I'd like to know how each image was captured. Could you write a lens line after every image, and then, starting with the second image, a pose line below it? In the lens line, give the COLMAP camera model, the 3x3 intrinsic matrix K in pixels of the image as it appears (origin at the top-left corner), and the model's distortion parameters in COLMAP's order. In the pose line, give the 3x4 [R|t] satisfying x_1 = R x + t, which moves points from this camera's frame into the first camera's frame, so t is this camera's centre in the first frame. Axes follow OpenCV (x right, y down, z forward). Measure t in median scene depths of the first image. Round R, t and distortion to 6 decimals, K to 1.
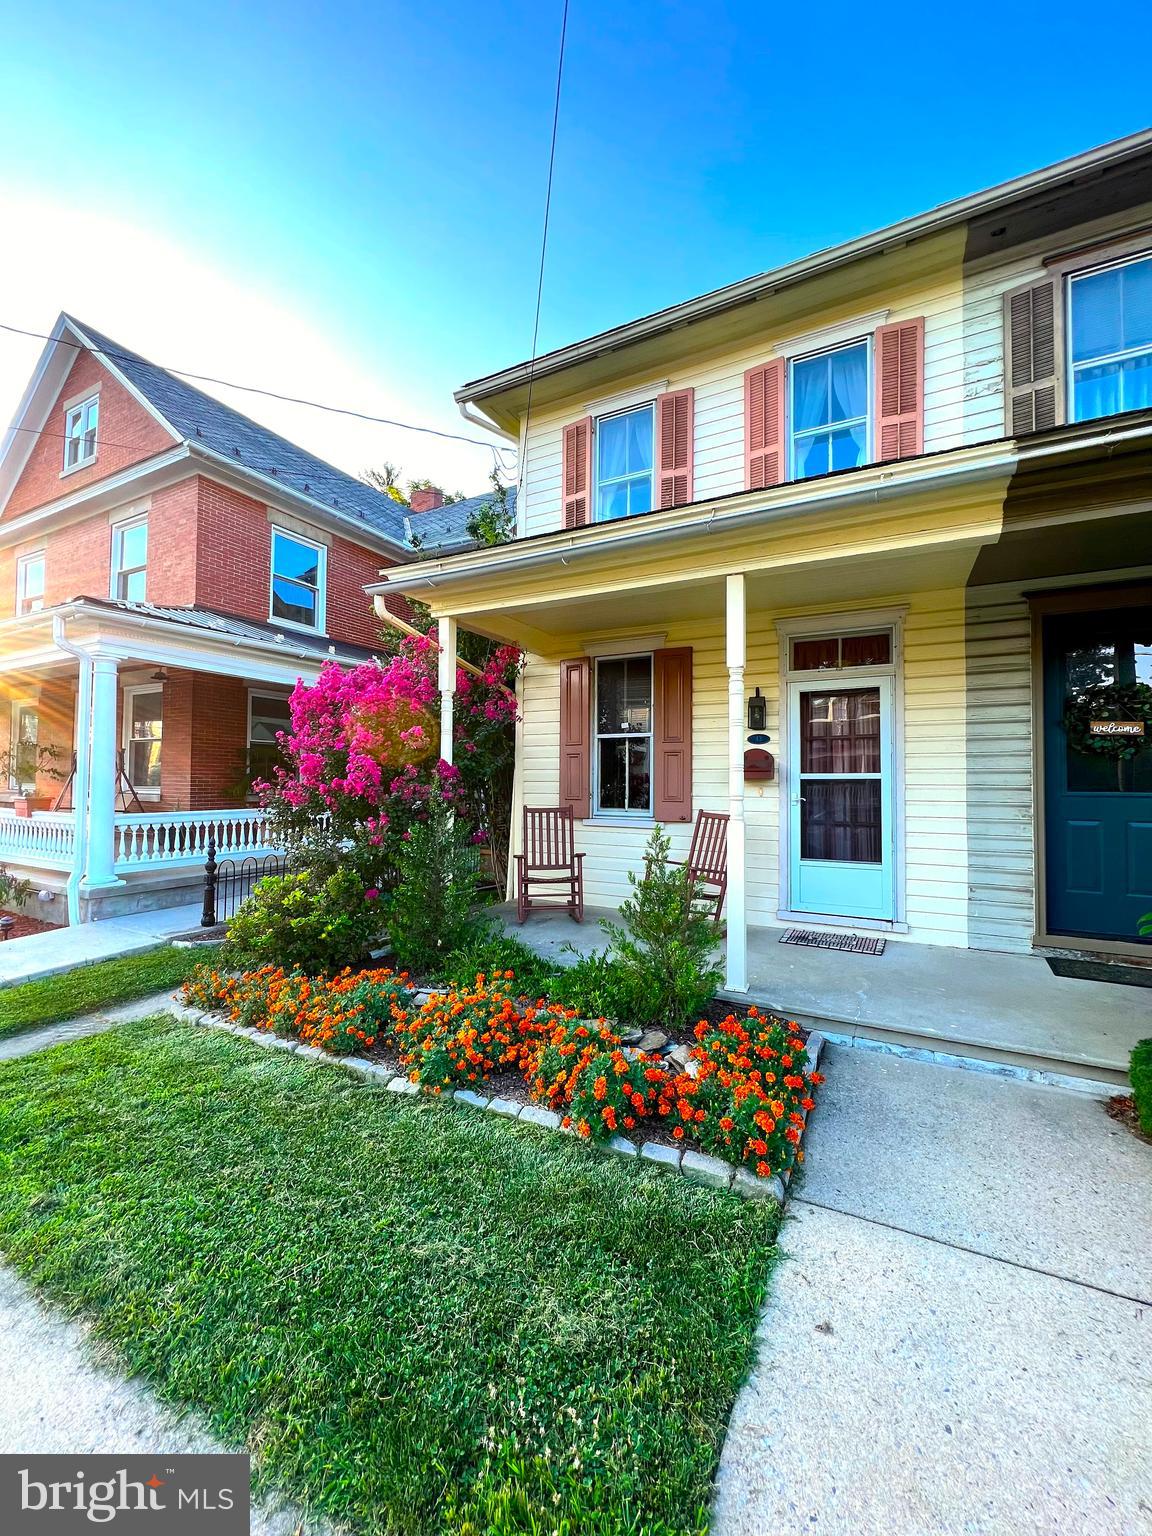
lens RADIAL K [[612.0, 0, 576.0], [0, 612.0, 768.0], [0, 0, 1]] dist [-0.001093, 0.000241]
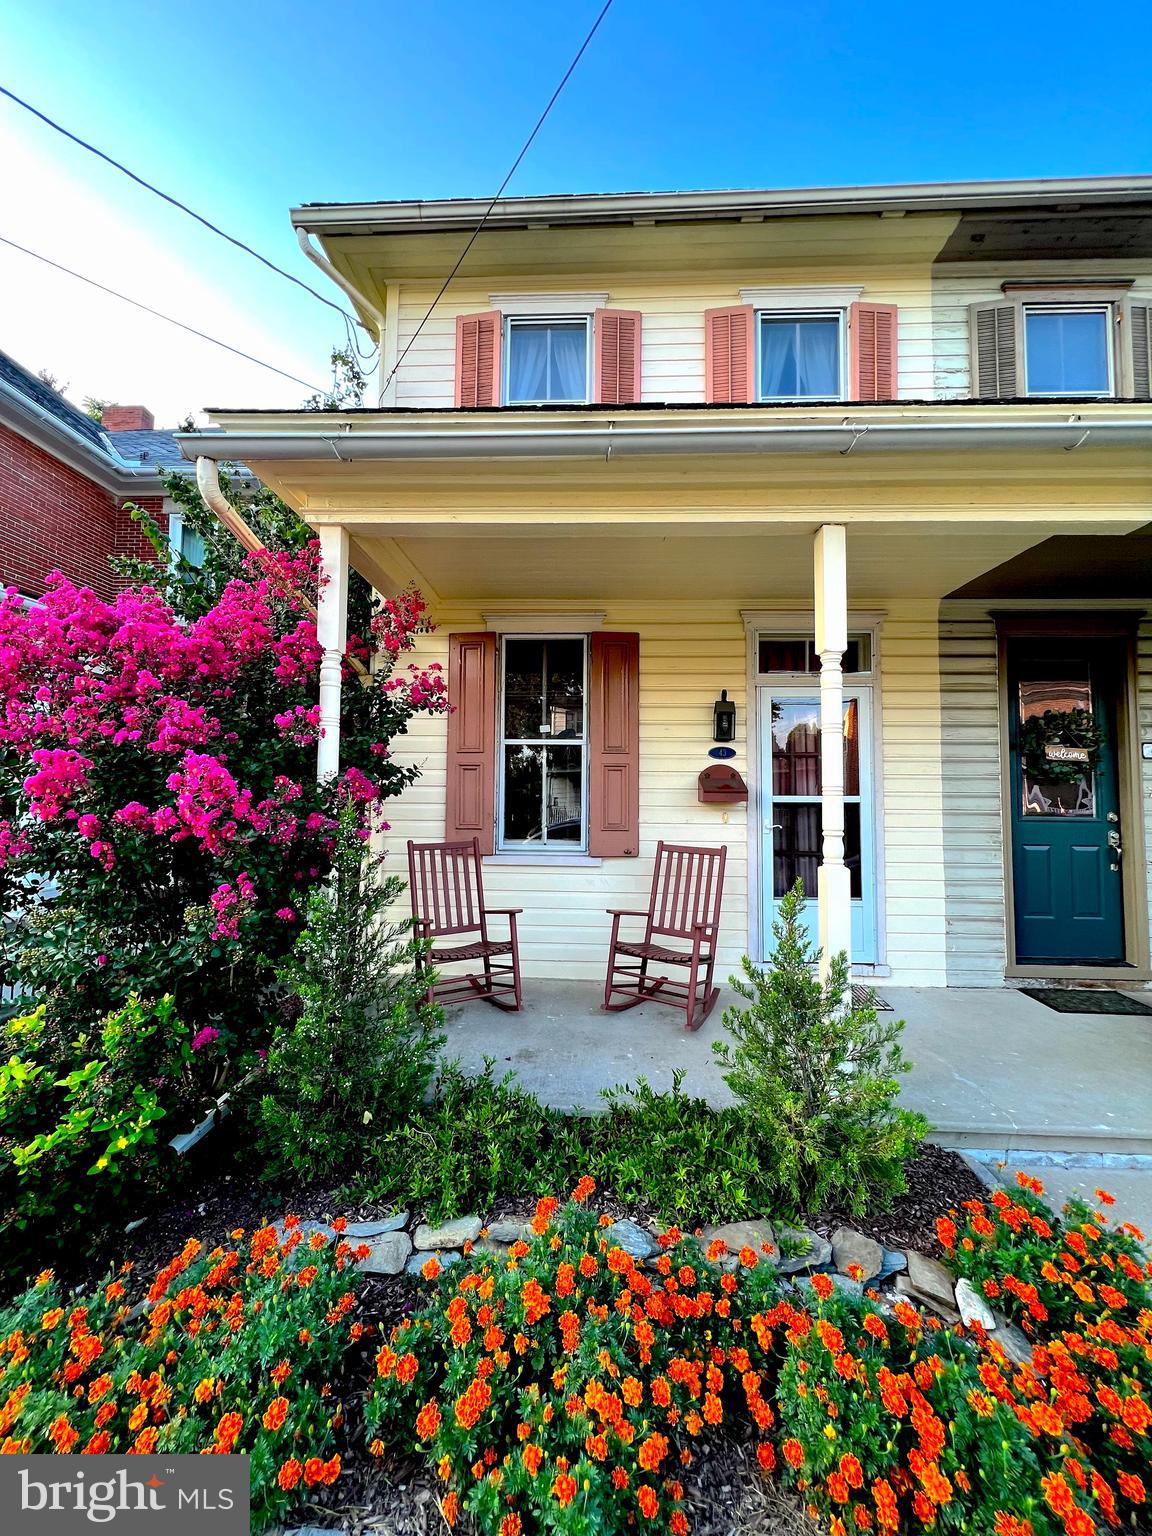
lens RADIAL K [[612.0, 0, 576.0], [0, 612.0, 768.0], [0, 0, 1]] dist [-0.001093, 0.000241]
pose [[0.901587, 0.024269, 0.431917, -0.255480], [-0.014215, 0.999548, -0.026493, -0.002956], [-0.432365, 0.017746, 0.901524, 0.382089]]
